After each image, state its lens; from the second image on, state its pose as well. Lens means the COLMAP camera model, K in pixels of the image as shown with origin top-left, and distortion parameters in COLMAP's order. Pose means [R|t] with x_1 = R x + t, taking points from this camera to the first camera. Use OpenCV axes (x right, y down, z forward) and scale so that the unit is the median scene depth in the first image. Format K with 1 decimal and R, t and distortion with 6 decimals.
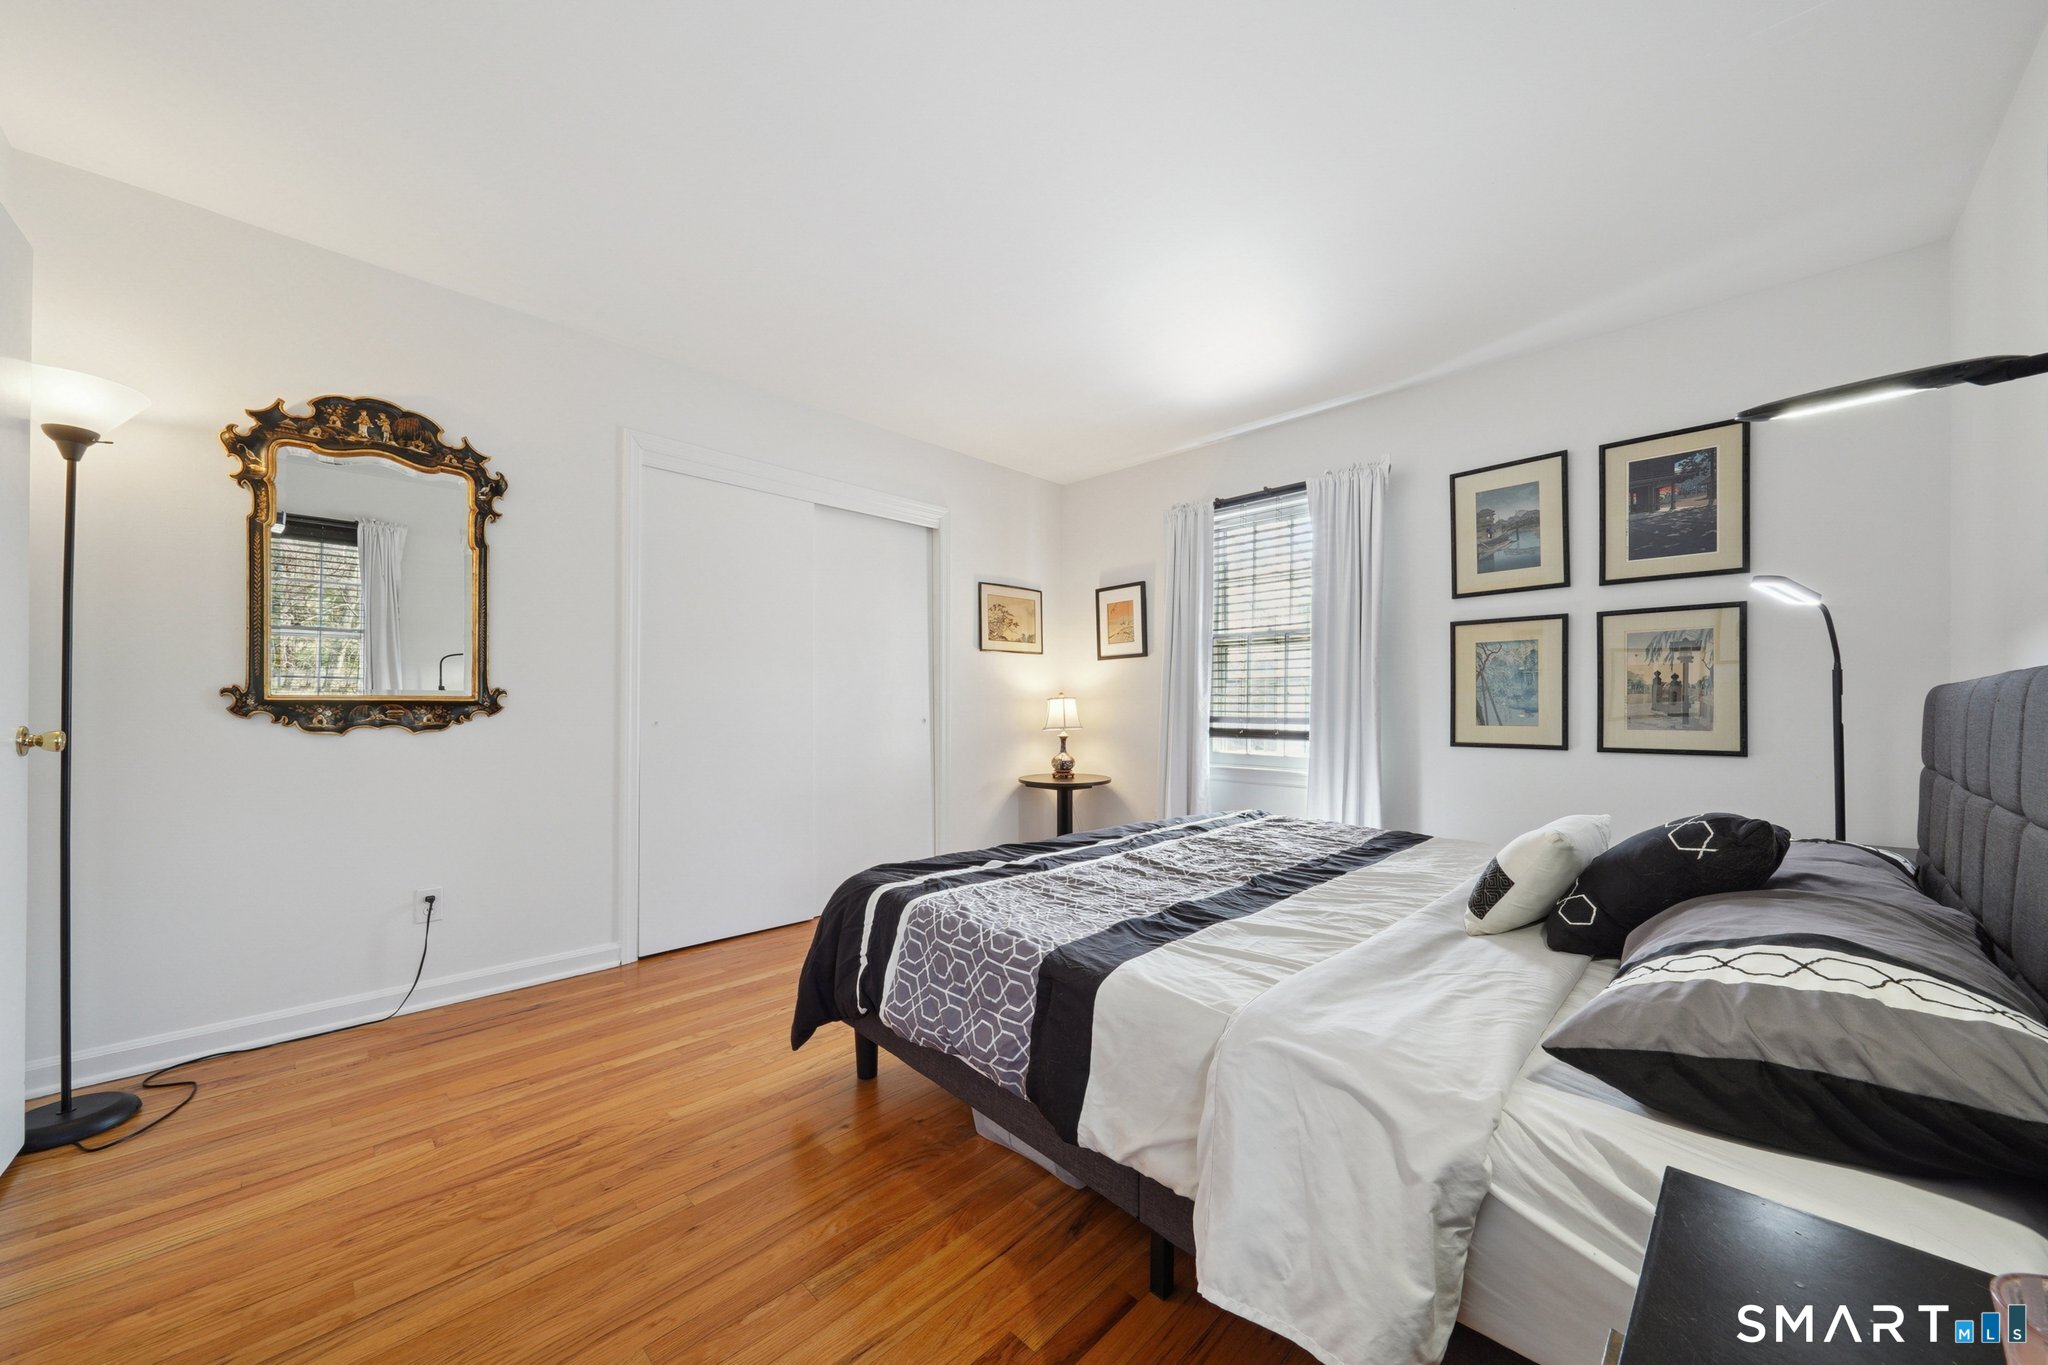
lens RADIAL K [[713.9, 0, 1014.5], [0, 713.9, 681.4], [0, 0, 1]] dist [-0.002218, -0.000139]
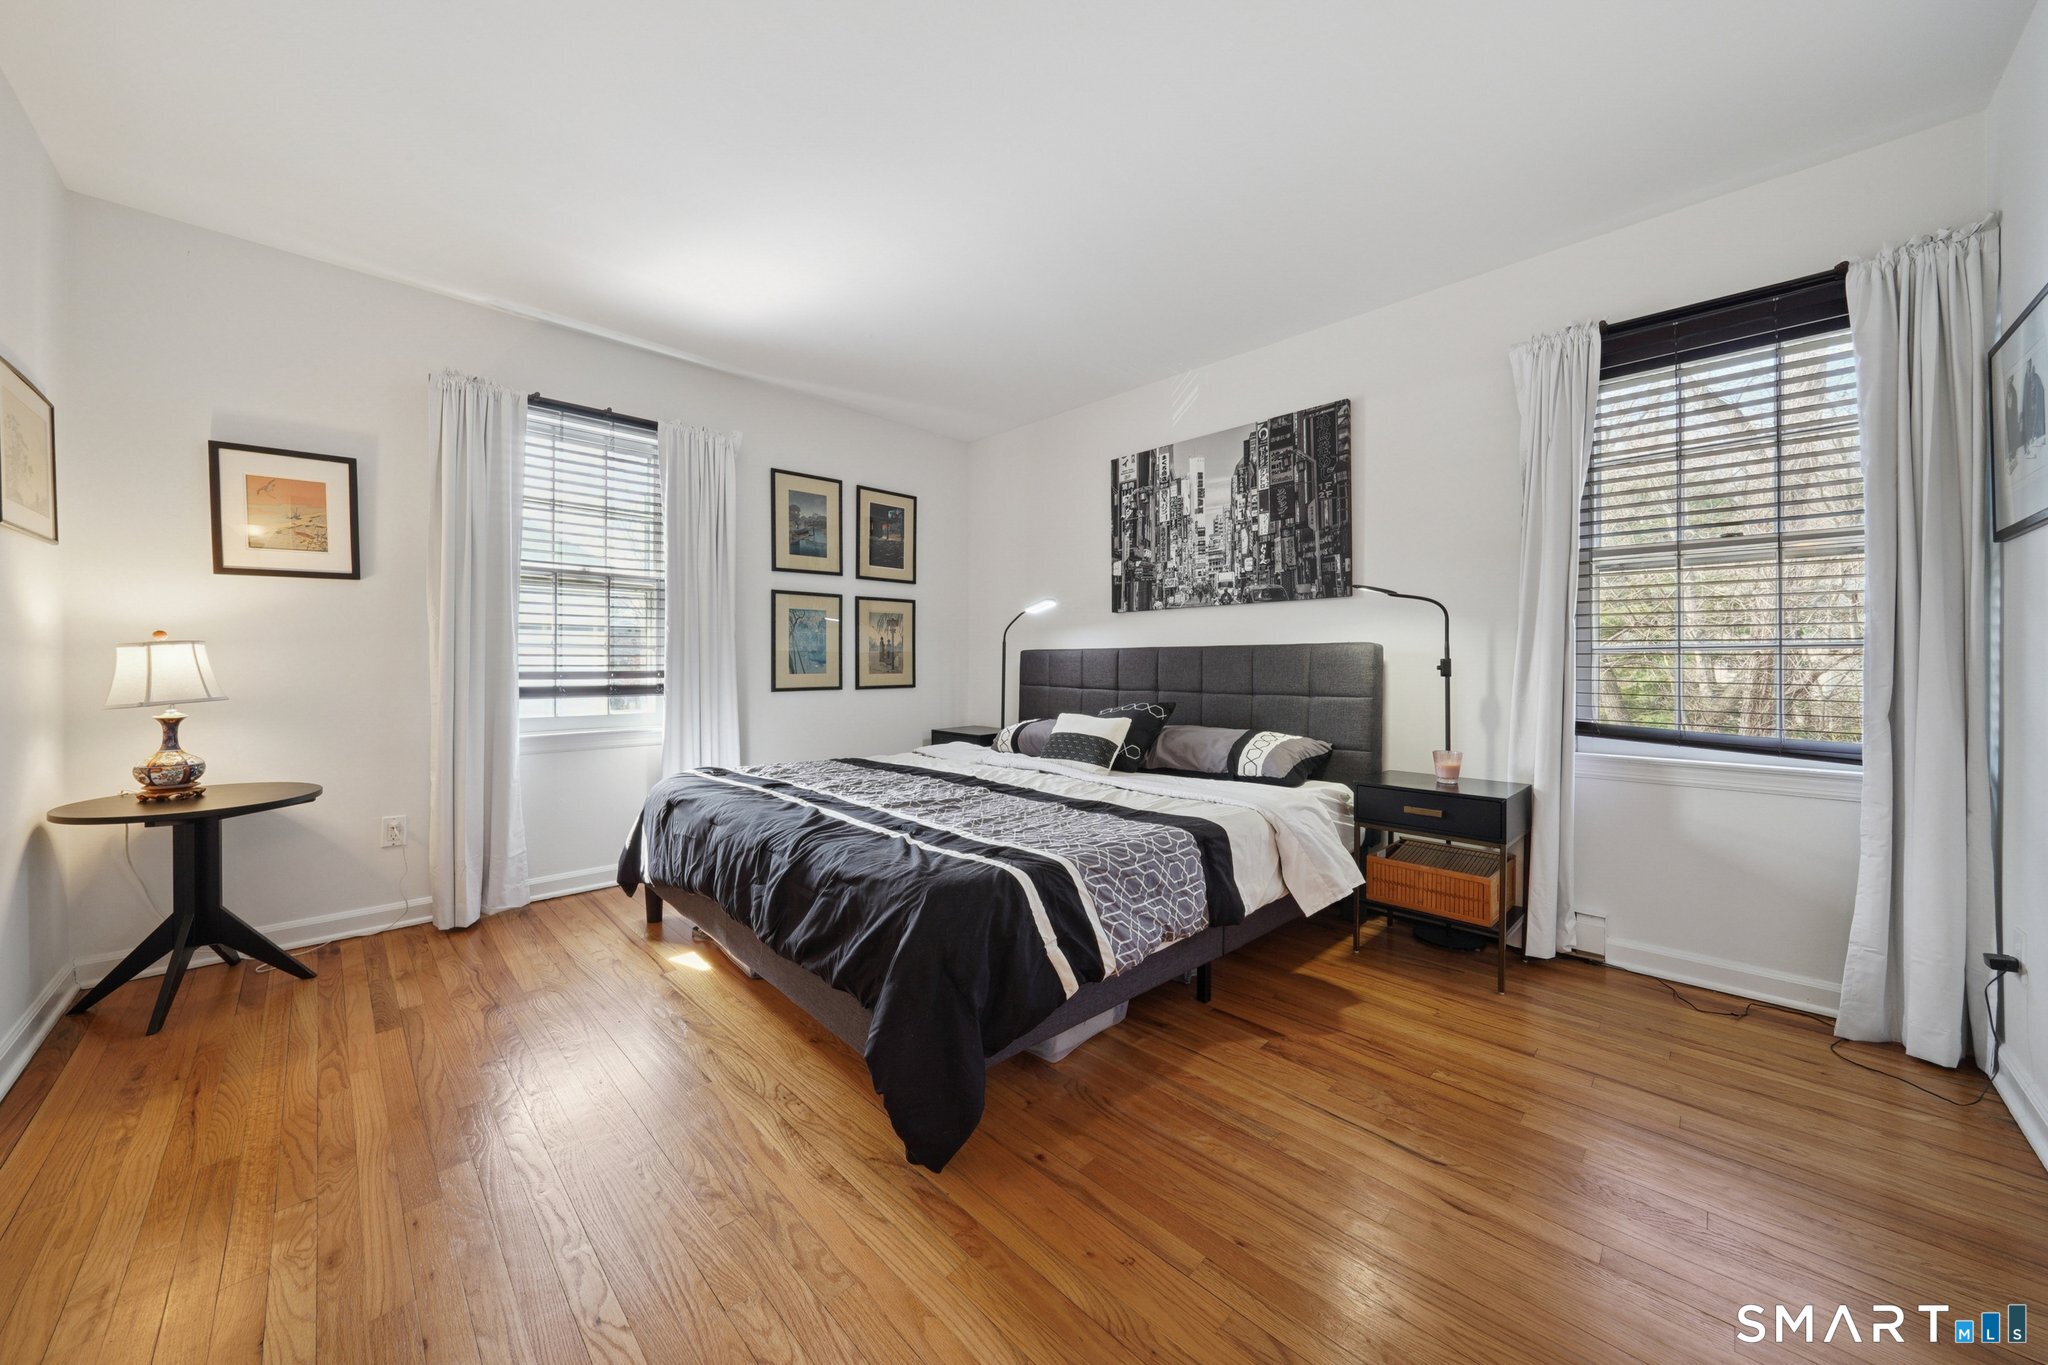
lens RADIAL K [[734.8, 0, 991.3], [0, 734.8, 646.4], [0, 0, 1]] dist [-0.001569, -0.000080]
pose [[0.026018, 0.014166, 0.999561, -0.635539], [-0.038935, 0.999155, -0.013147, 0.015354], [-0.998903, -0.038576, 0.026547, 0.596400]]
